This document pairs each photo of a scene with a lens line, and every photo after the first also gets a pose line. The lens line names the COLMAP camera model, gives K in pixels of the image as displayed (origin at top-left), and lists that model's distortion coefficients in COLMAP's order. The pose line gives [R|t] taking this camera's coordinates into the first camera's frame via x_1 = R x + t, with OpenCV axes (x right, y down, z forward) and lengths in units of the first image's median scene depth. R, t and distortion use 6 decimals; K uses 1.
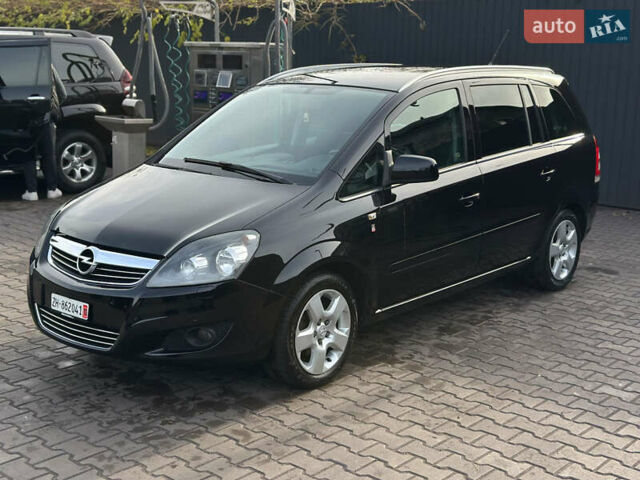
lens RADIAL K [[890.6, 0, 318.6], [0, 890.6, 242.3], [0, 0, 1]] dist [0.111977, 0.000000]
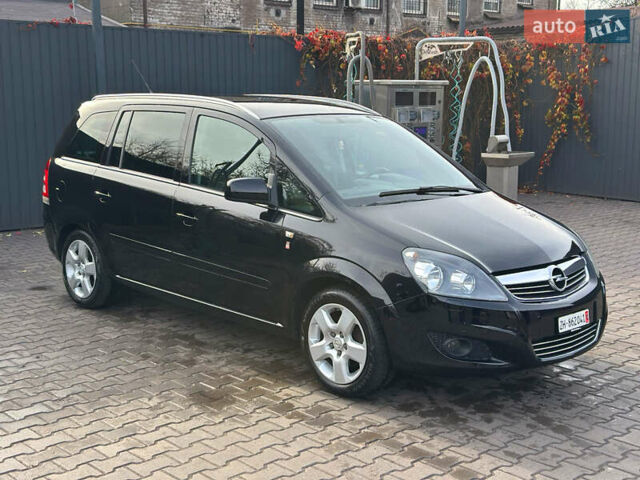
lens RADIAL K [[890.6, 0, 308.6], [0, 890.6, 251.6], [0, 0, 1]] dist [0.111977, 0.000000]
pose [[0.111520, -0.192038, 0.975031, -1.275504], [0.203151, 0.964836, 0.166794, -0.240068], [-0.972776, 0.179478, 0.146612, 1.072363]]
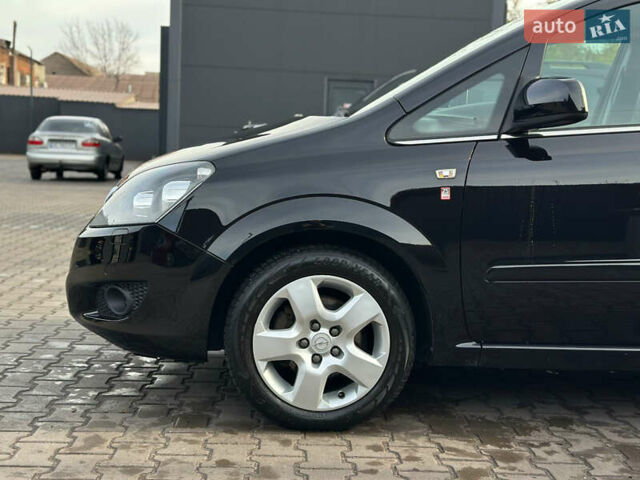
lens RADIAL K [[890.6, 0, 313.3], [0, 890.6, 235.1], [0, 0, 1]] dist [0.111977, 0.000000]
pose [[0.686700, 0.077268, -0.722823, 0.442383], [-0.170273, 0.983770, -0.056602, 0.060961], [0.706718, 0.161946, 0.688712, 0.542845]]
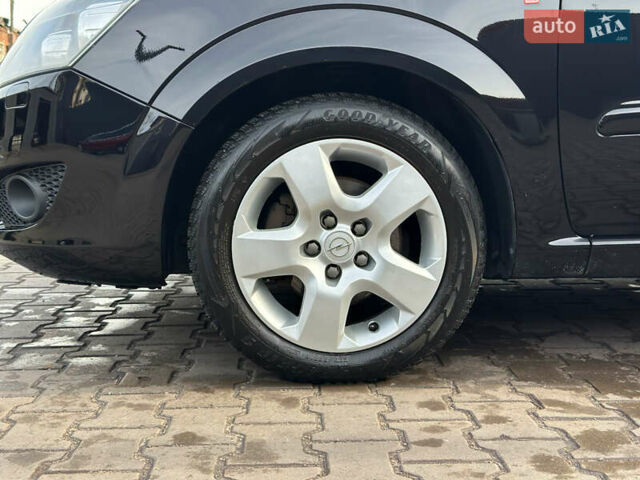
lens RADIAL K [[890.6, 0, 319.2], [0, 890.6, 239.8], [0, 0, 1]] dist [0.111977, 0.000000]
pose [[0.683604, 0.074121, -0.726079, 0.284866], [-0.129960, 0.991293, -0.021162, 0.105055], [0.718189, 0.108827, 0.687285, 0.707085]]
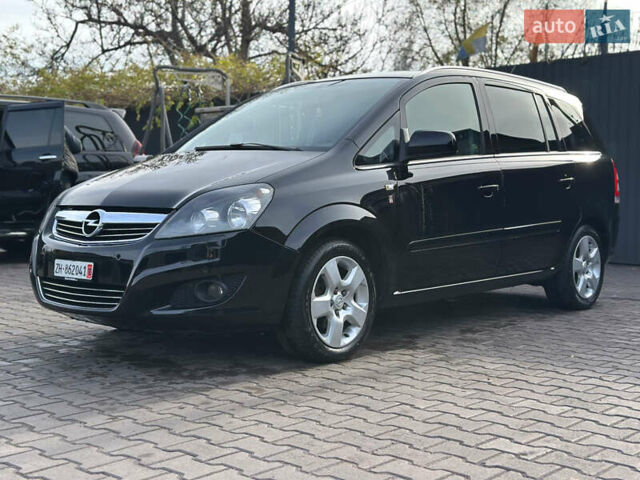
lens RADIAL K [[890.6, 0, 316.3], [0, 890.6, 241.5], [0, 0, 1]] dist [0.111977, 0.000000]
pose [[0.999894, -0.010184, -0.010360, -0.009640], [0.008498, 0.988419, -0.151509, 0.177334], [0.011783, 0.151405, 0.988402, 0.057194]]
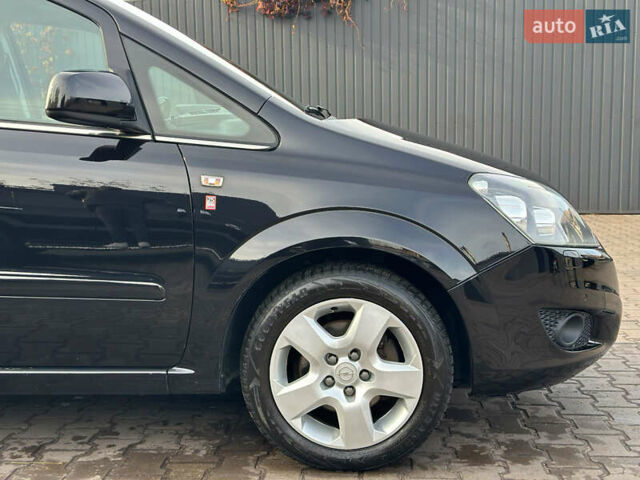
lens RADIAL K [[890.6, 0, 315.1], [0, 890.6, 254.2], [0, 0, 1]] dist [0.111977, 0.000000]
pose [[-0.614115, -0.111213, 0.781342, -0.681751], [0.163049, 0.950785, 0.263483, -0.173497], [-0.772191, 0.289205, -0.565758, 1.520028]]
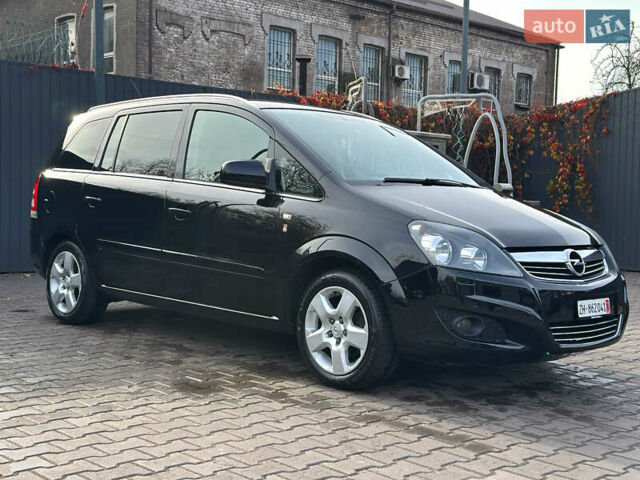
lens RADIAL K [[890.6, 0, 307.0], [0, 890.6, 246.6], [0, 0, 1]] dist [0.111977, 0.000000]
pose [[0.113186, -0.064002, 0.991510, -1.224425], [0.180747, 0.982598, 0.042794, -0.089833], [-0.976995, 0.174369, 0.122785, 1.109582]]
